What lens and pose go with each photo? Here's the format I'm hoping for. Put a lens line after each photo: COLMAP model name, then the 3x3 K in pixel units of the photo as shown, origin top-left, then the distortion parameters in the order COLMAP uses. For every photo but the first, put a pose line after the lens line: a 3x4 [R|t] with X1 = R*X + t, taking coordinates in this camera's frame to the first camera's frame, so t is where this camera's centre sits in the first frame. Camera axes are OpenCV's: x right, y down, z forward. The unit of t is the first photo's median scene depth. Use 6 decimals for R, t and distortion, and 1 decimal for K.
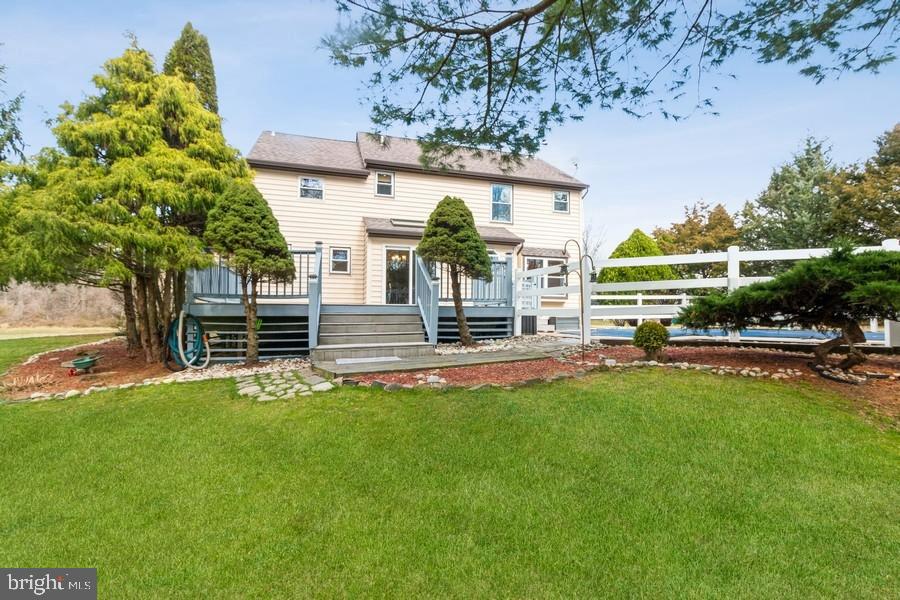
lens RADIAL K [[413.5, 0, 447.9], [0, 413.5, 294.5], [0, 0, 1]] dist [0.000438, -0.000005]
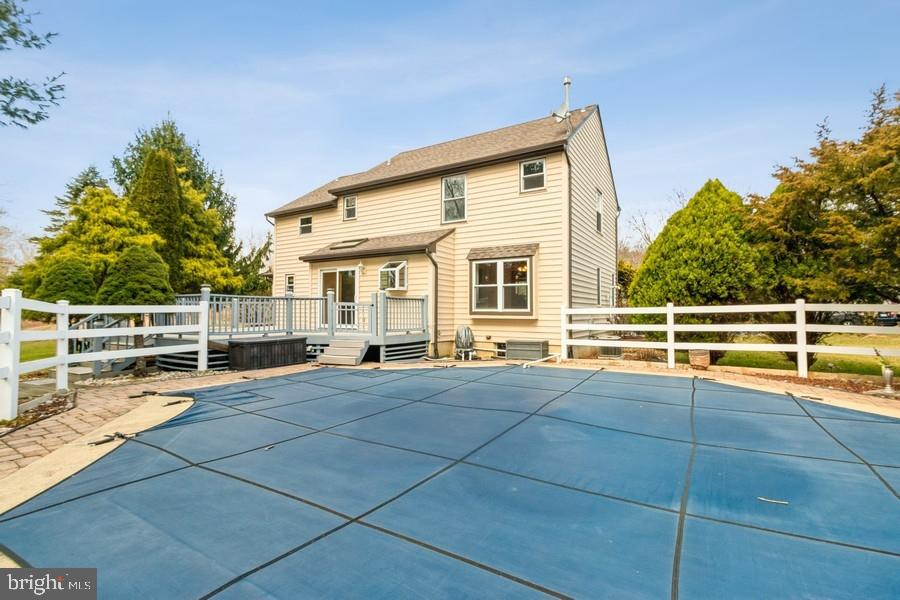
lens RADIAL K [[413.5, 0, 447.9], [0, 413.5, 294.5], [0, 0, 1]] dist [0.000438, -0.000005]
pose [[0.695518, -0.054539, -0.716436, 0.690227], [0.038954, 0.998511, -0.038195, -0.003274], [0.717452, -0.001343, 0.696607, 0.427388]]
